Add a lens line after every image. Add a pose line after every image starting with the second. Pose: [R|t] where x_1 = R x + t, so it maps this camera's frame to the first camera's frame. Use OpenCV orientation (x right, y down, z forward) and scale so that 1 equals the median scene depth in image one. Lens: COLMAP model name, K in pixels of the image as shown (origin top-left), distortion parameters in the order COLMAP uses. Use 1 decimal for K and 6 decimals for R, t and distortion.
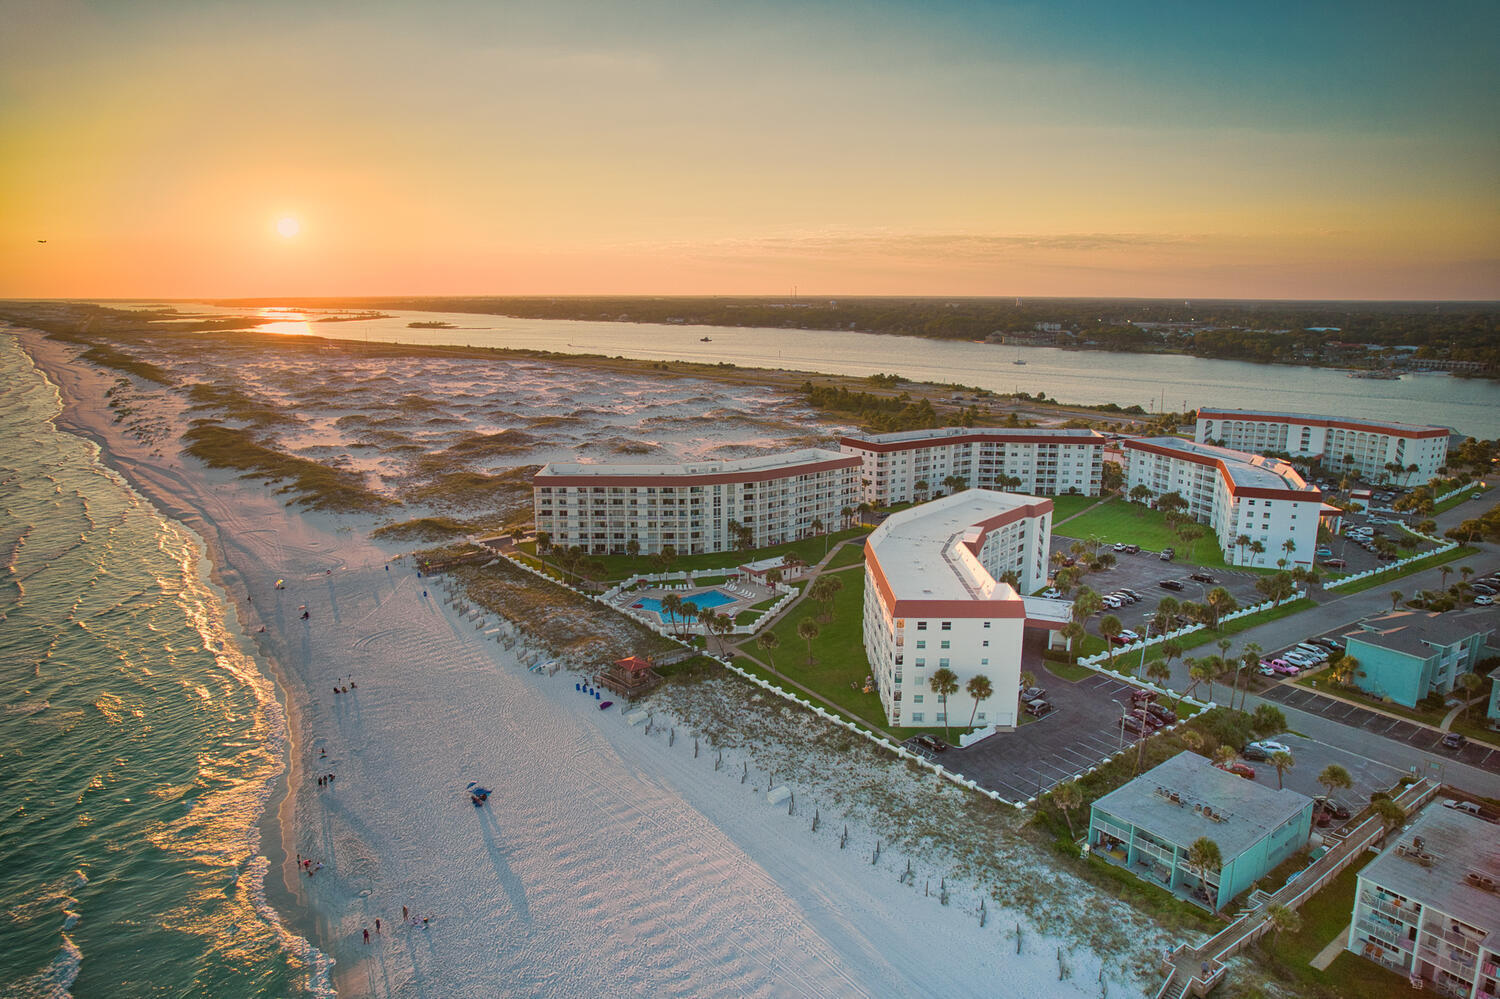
lens RADIAL K [[1028.1, 0, 750.0], [0, 1028.1, 499.5], [0, 0, 1]] dist [-0.016336, 0.000857]
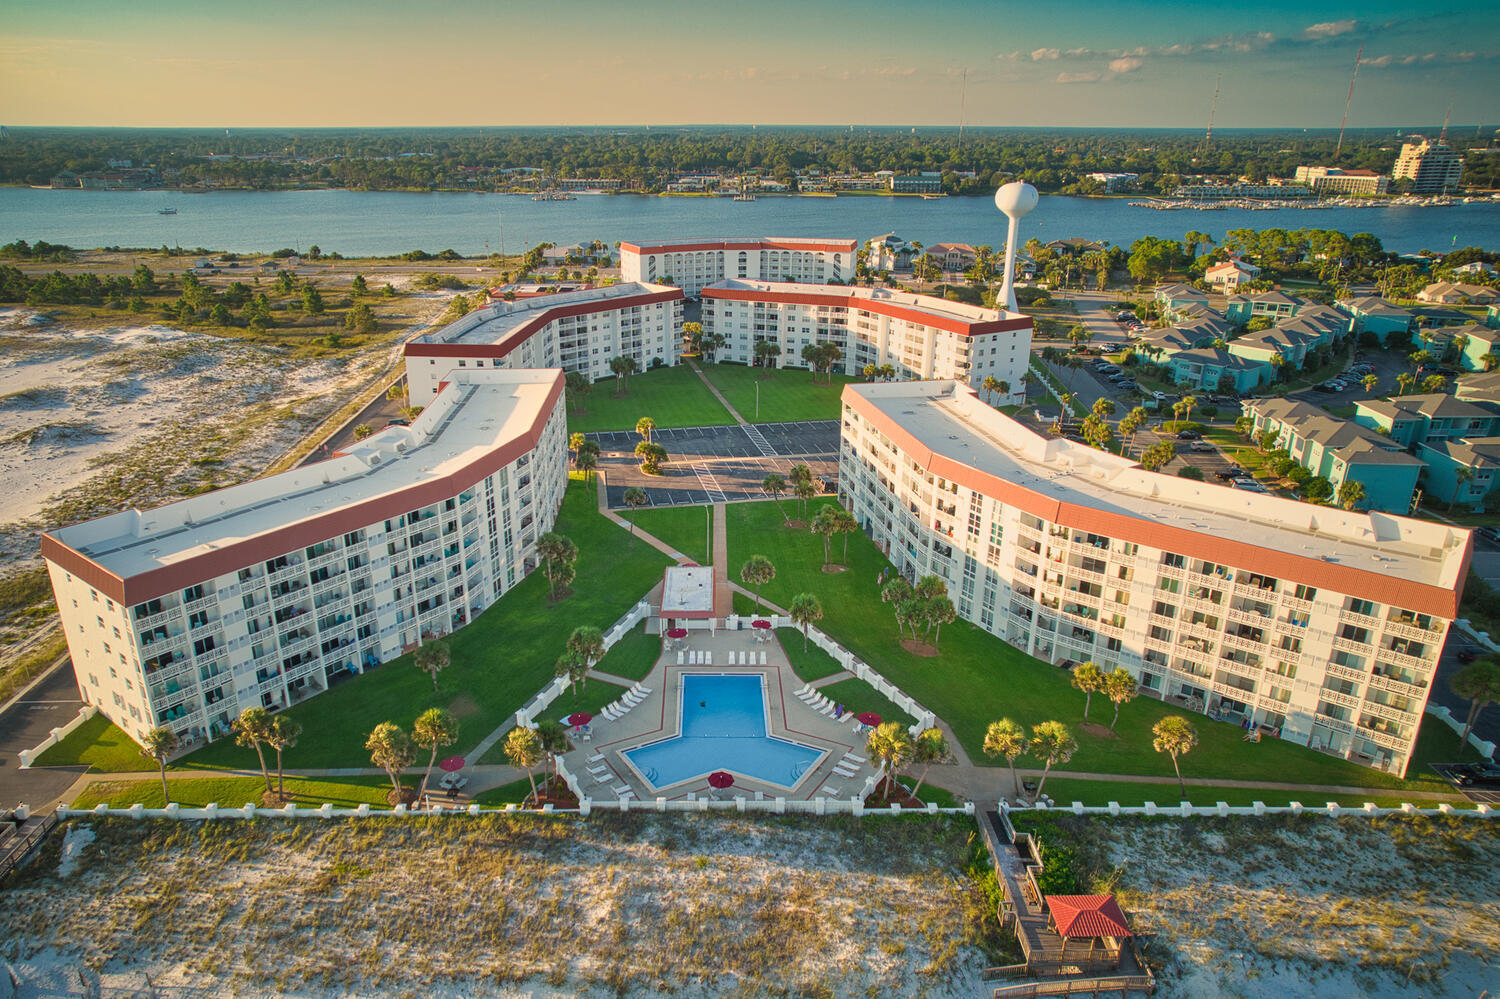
lens RADIAL K [[1028.1, 0, 750.0], [0, 1028.1, 499.5], [0, 0, 1]] dist [-0.016336, 0.000857]
pose [[0.605419, -0.279313, 0.745286, -0.282801], [0.161822, 0.960038, 0.228343, -0.082747], [-0.779282, -0.017640, 0.626425, 0.486479]]
